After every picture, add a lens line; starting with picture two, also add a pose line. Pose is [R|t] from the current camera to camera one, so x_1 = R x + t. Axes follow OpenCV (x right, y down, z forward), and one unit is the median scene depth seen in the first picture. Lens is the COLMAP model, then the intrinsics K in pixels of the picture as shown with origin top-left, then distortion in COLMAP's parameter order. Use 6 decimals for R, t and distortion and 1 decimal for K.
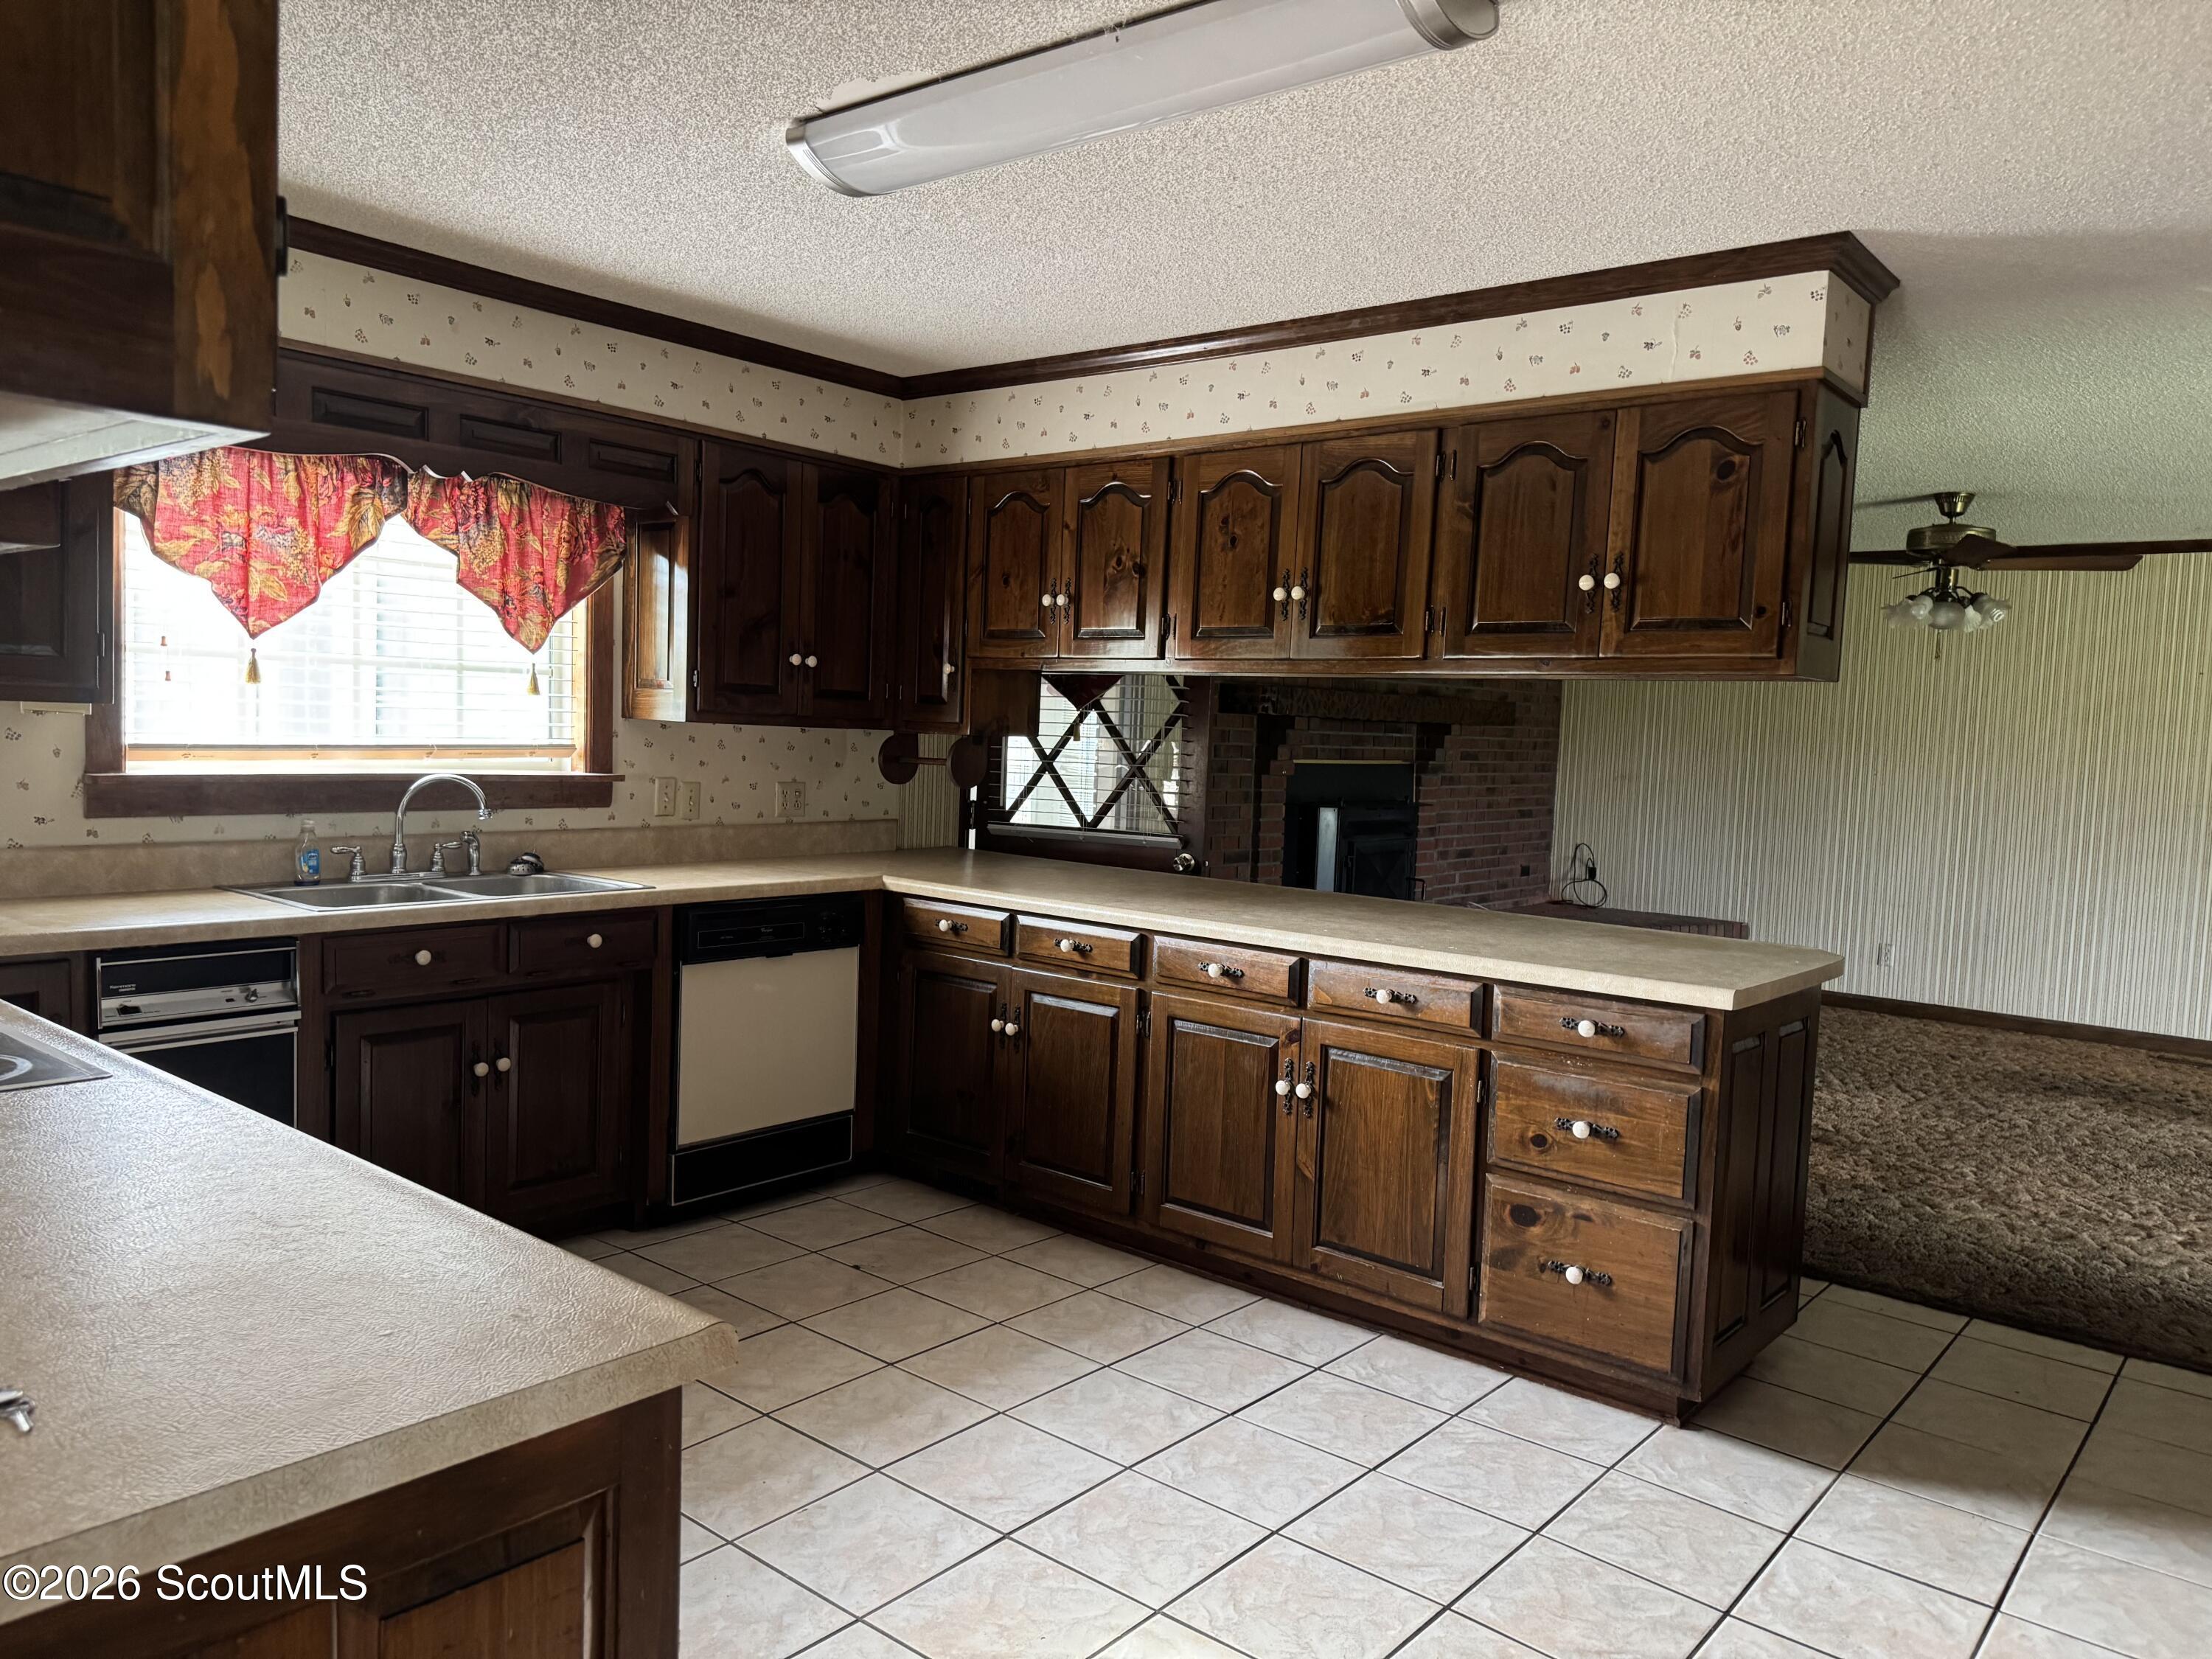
lens RADIAL K [[1529.0, 0, 1098.2], [0, 1529.0, 850.6], [0, 0, 1]] dist [0.132297, -0.260032]
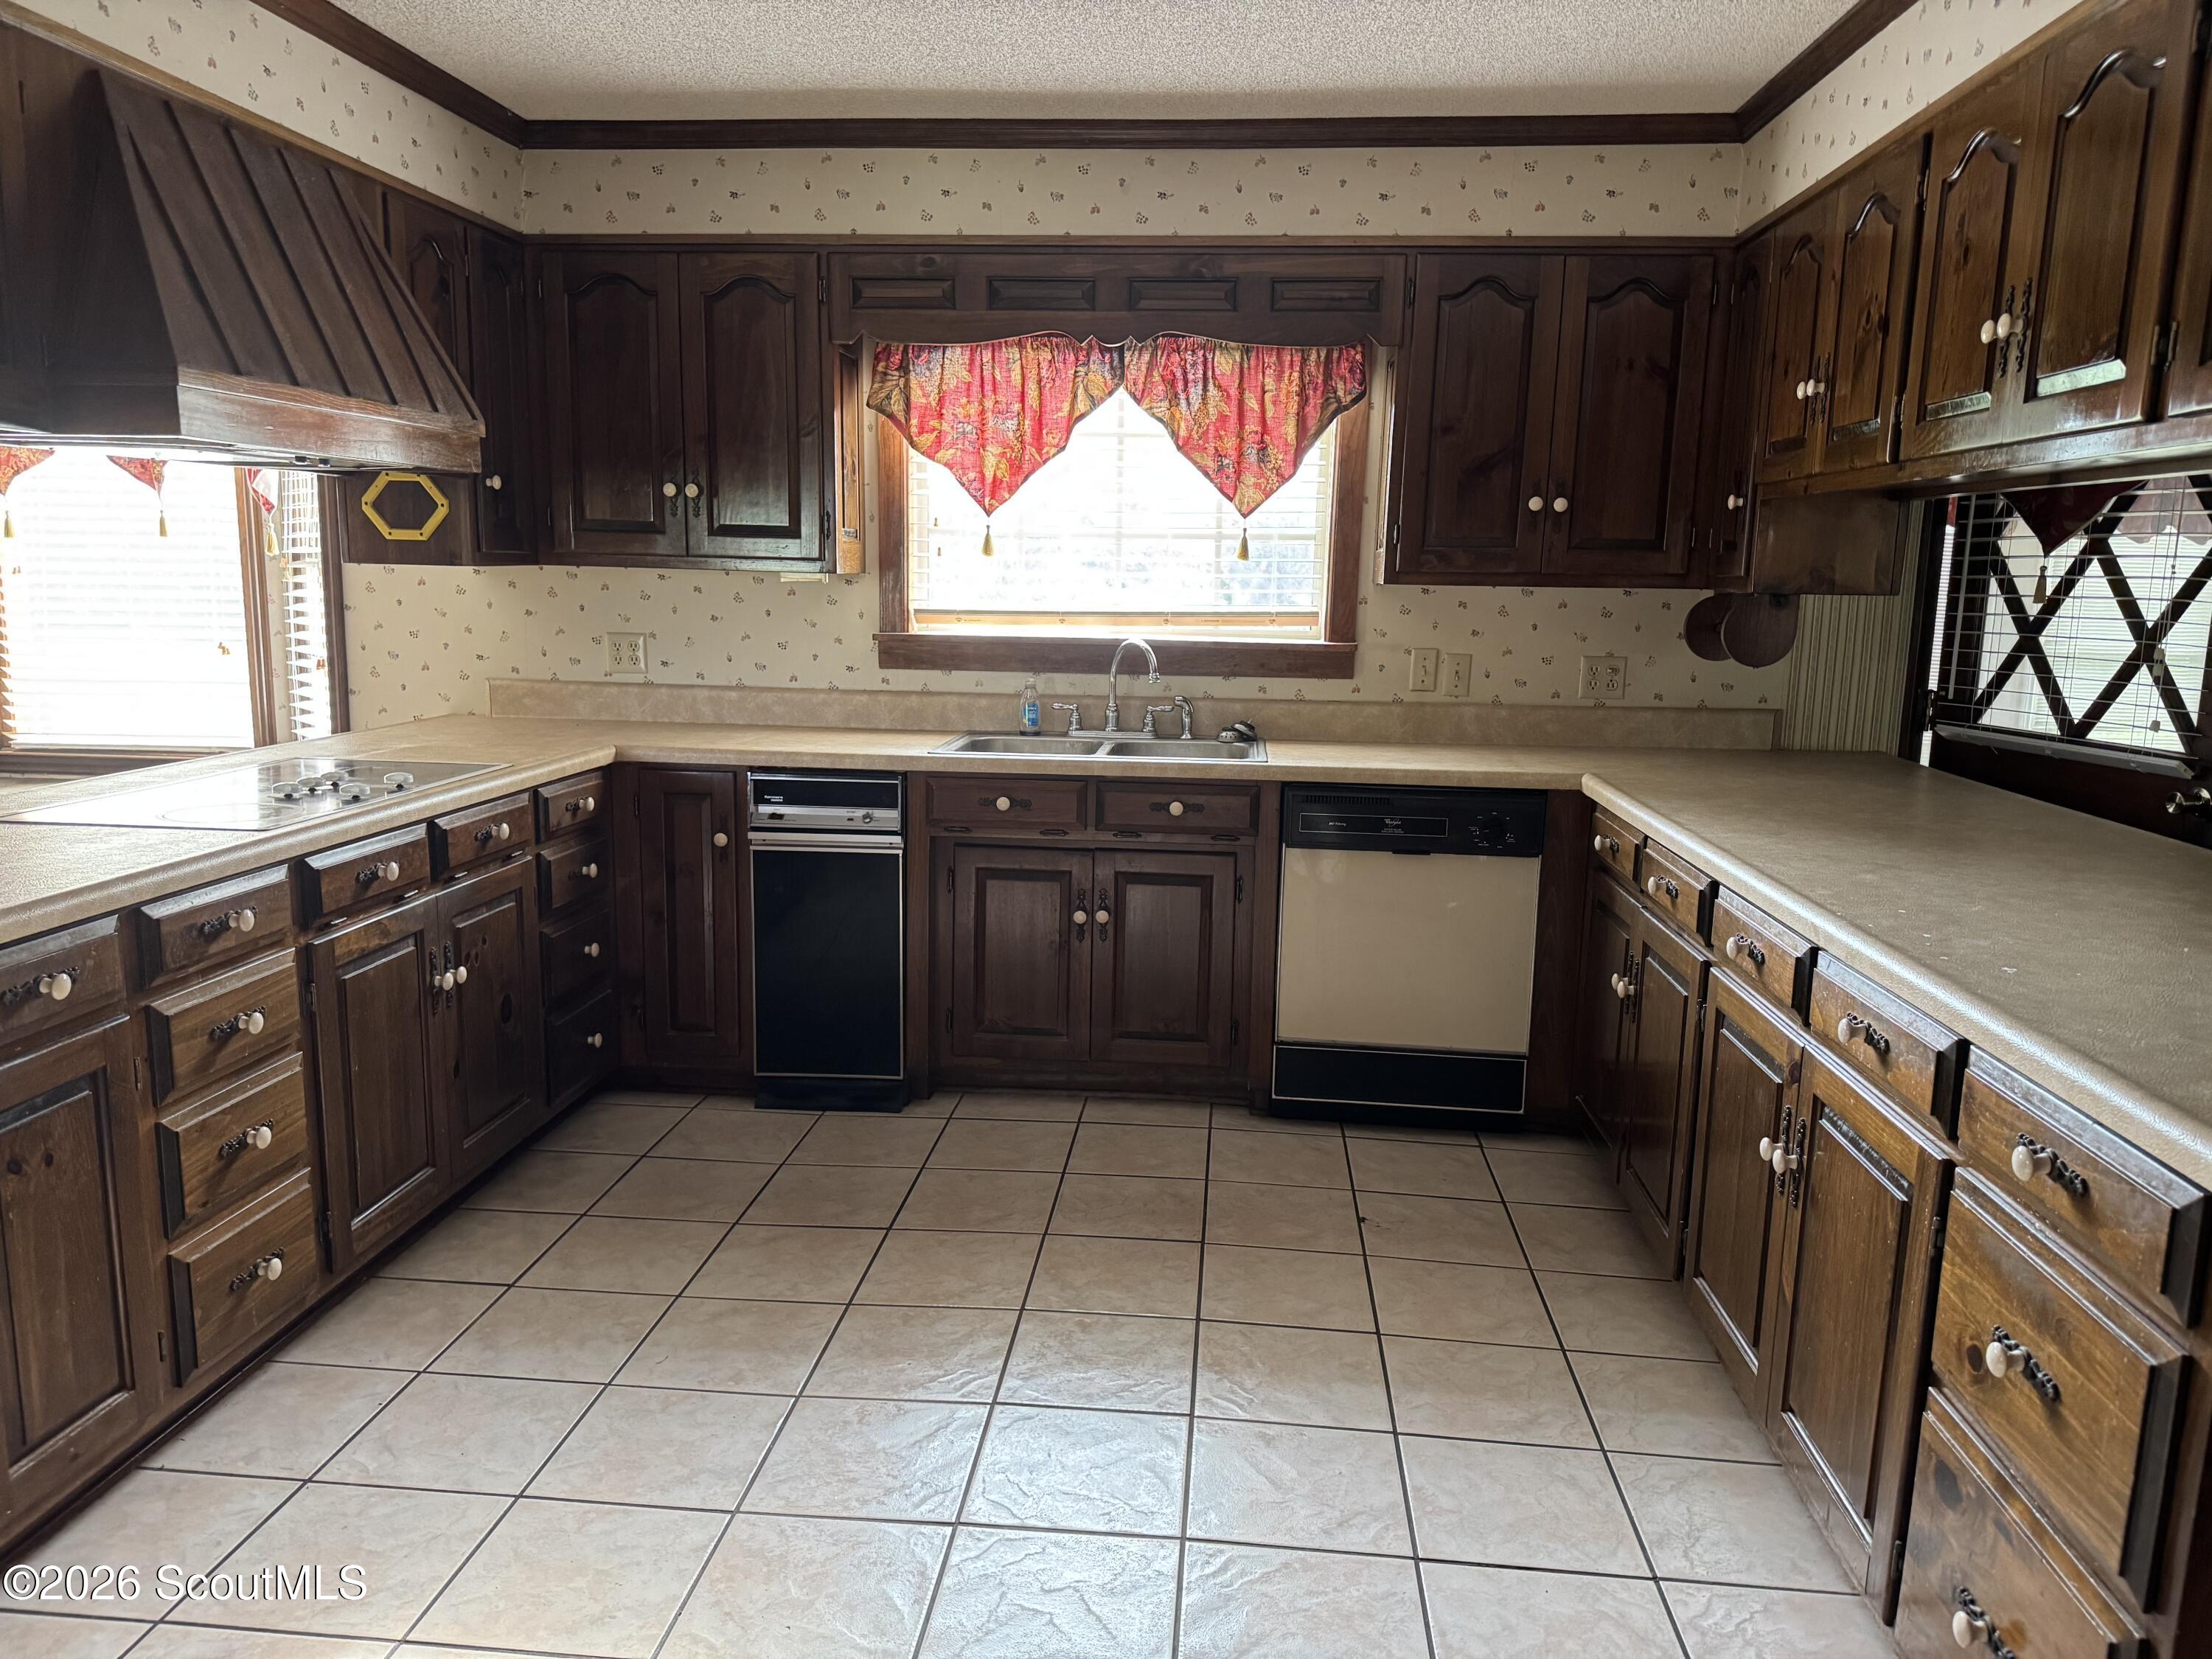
lens RADIAL K [[1529.0, 0, 1098.2], [0, 1529.0, 850.6], [0, 0, 1]] dist [0.132297, -0.260032]
pose [[0.565091, 0.119680, -0.816302, 0.408566], [-0.063909, 0.992800, 0.101315, -0.010021], [0.822550, -0.005083, 0.568670, 0.371107]]
